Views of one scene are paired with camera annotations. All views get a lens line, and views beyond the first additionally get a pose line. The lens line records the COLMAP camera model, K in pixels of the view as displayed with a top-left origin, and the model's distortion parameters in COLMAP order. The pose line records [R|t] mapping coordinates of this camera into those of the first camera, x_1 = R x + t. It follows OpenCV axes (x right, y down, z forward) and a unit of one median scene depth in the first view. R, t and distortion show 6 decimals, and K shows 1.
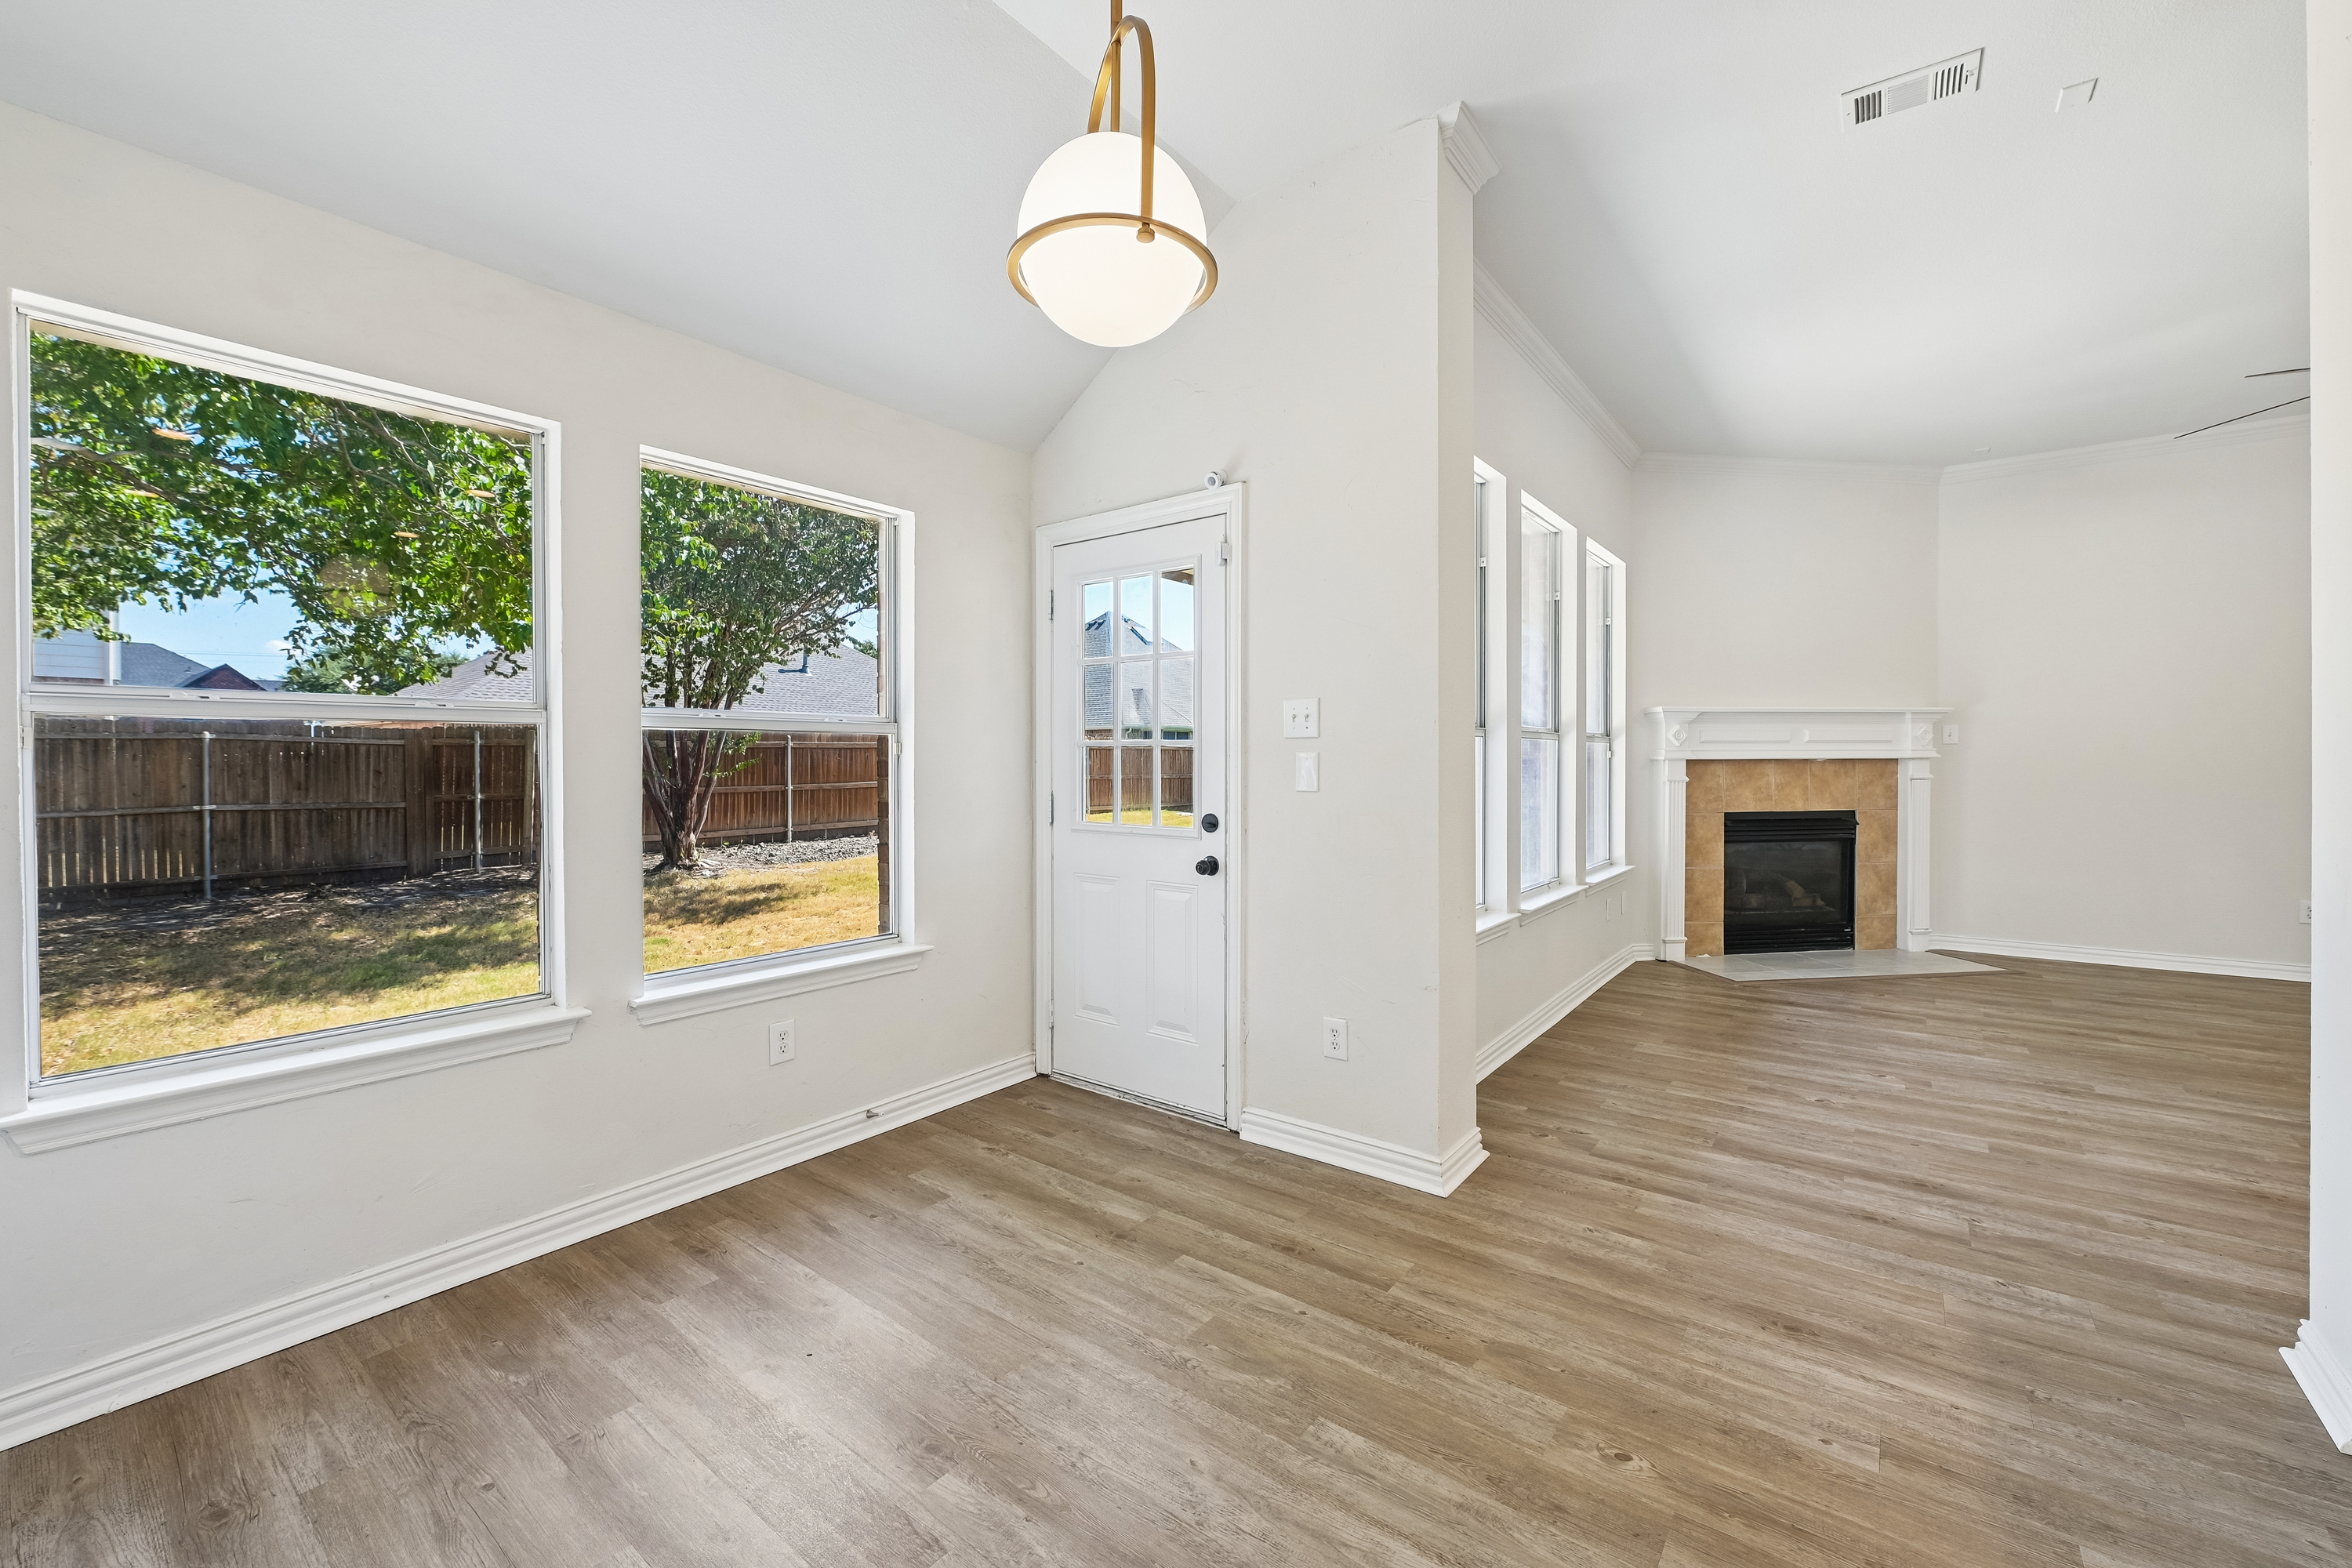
lens RADIAL K [[937.0, 0, 1173.6], [0, 937.0, 762.9], [0, 0, 1]] dist [-0.008912, -0.000157]
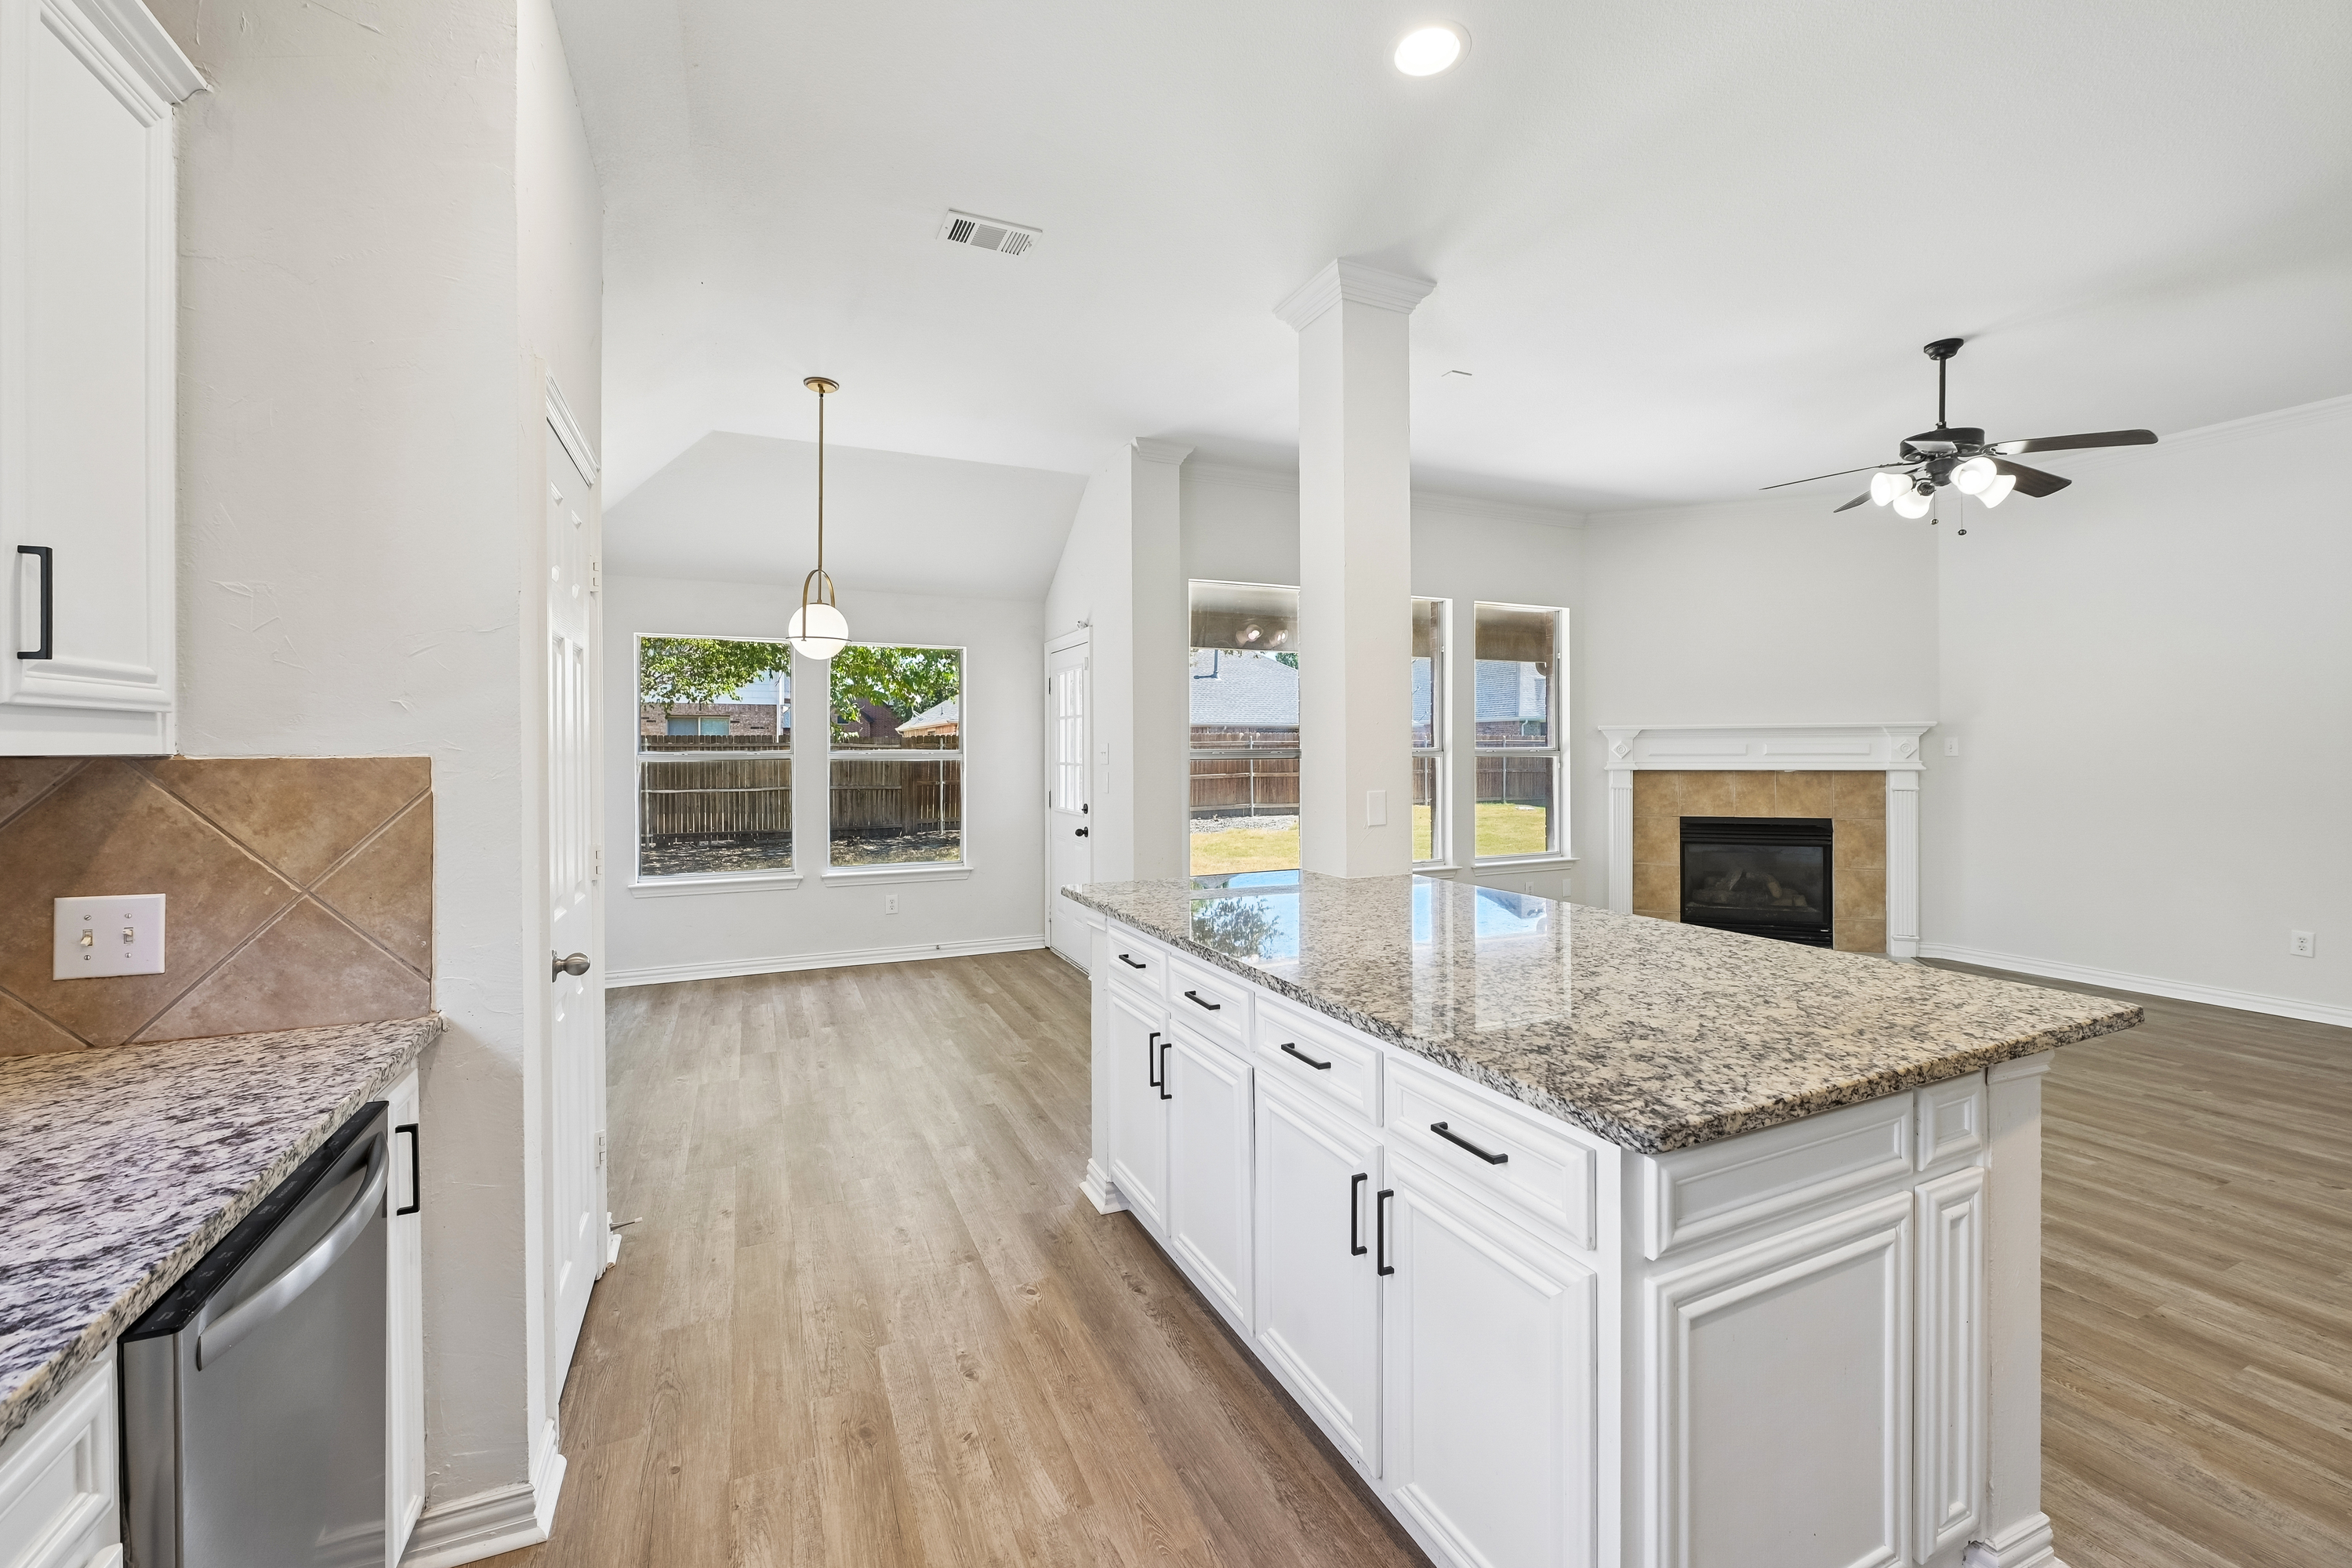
lens RADIAL K [[944.6, 0, 1179.5], [0, 944.6, 750.7], [0, 0, 1]] dist [-0.006774, -0.000475]
pose [[0.885772, -0.000782, -0.464121, 0.570408], [0.000309, 0.999999, -0.001096, -0.025741], [0.464121, 0.000828, 0.885771, -0.298474]]
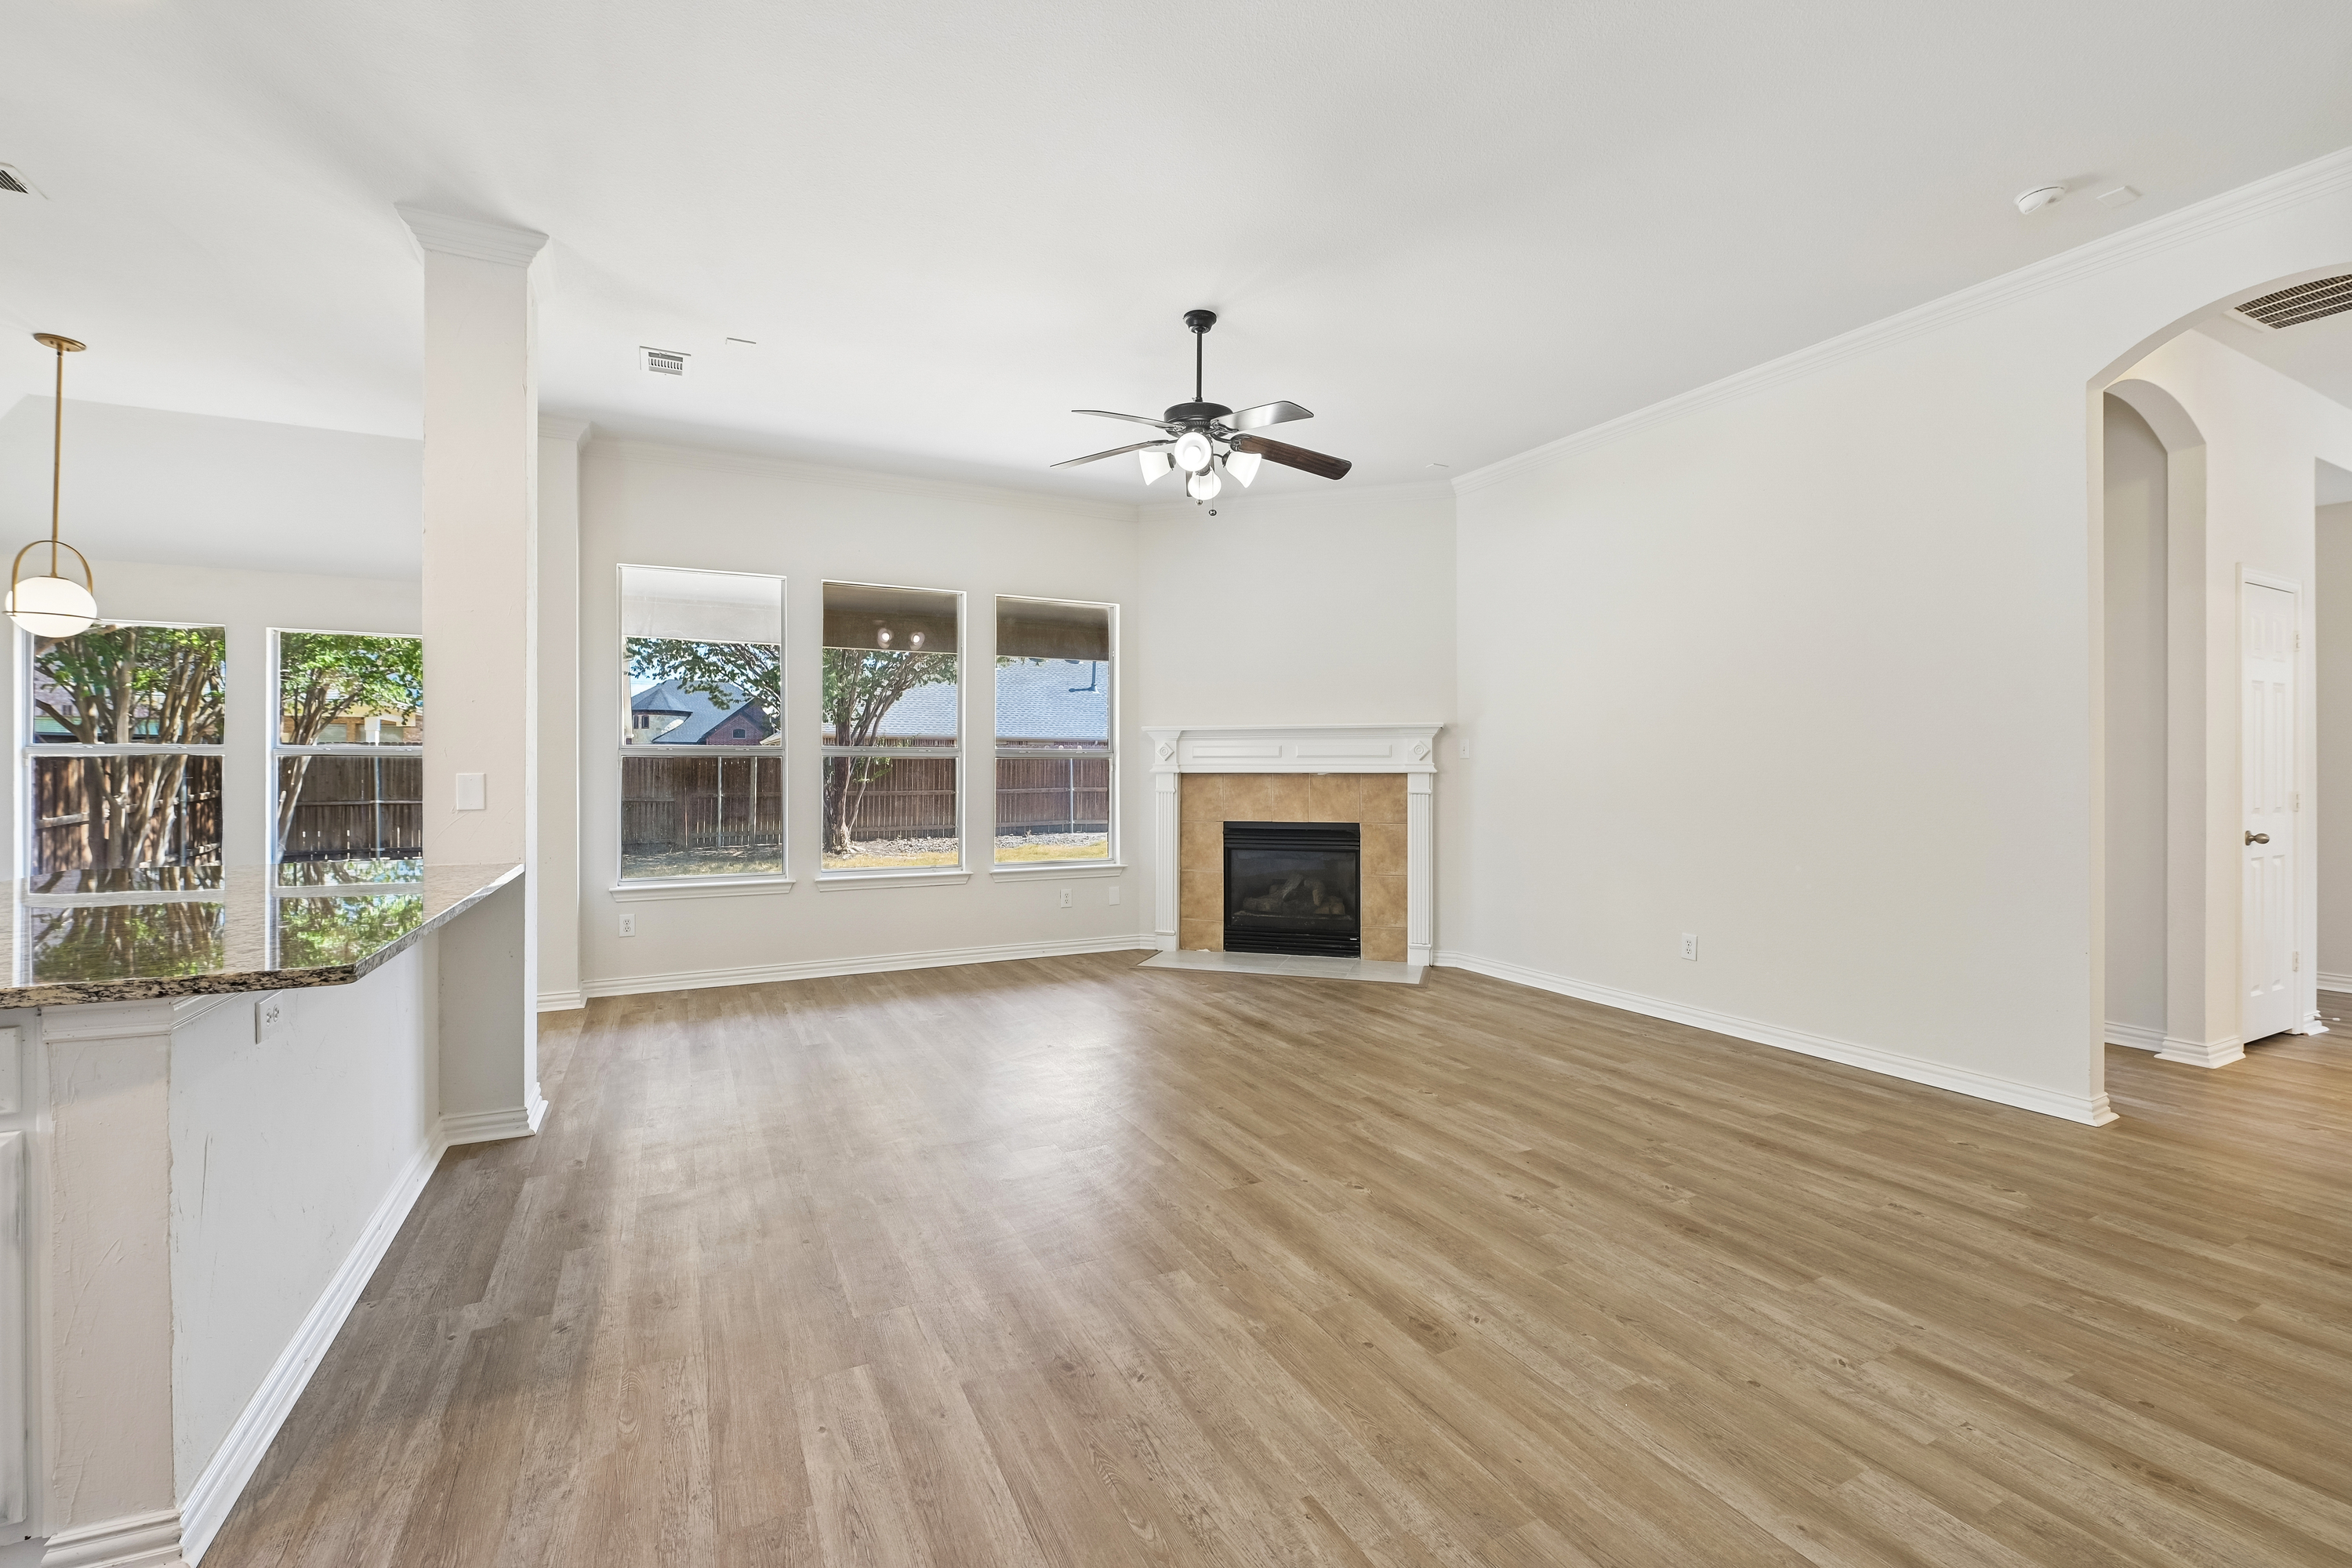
lens RADIAL K [[982.9, 0, 1175.4], [0, 982.9, 770.9], [0, 0, 1]] dist [-0.009961, -0.000389]
pose [[0.903628, 0.004245, -0.428297, 1.011604], [-0.005050, 0.999987, -0.000743, -0.004799], [0.428289, 0.002834, 0.903638, -0.066400]]
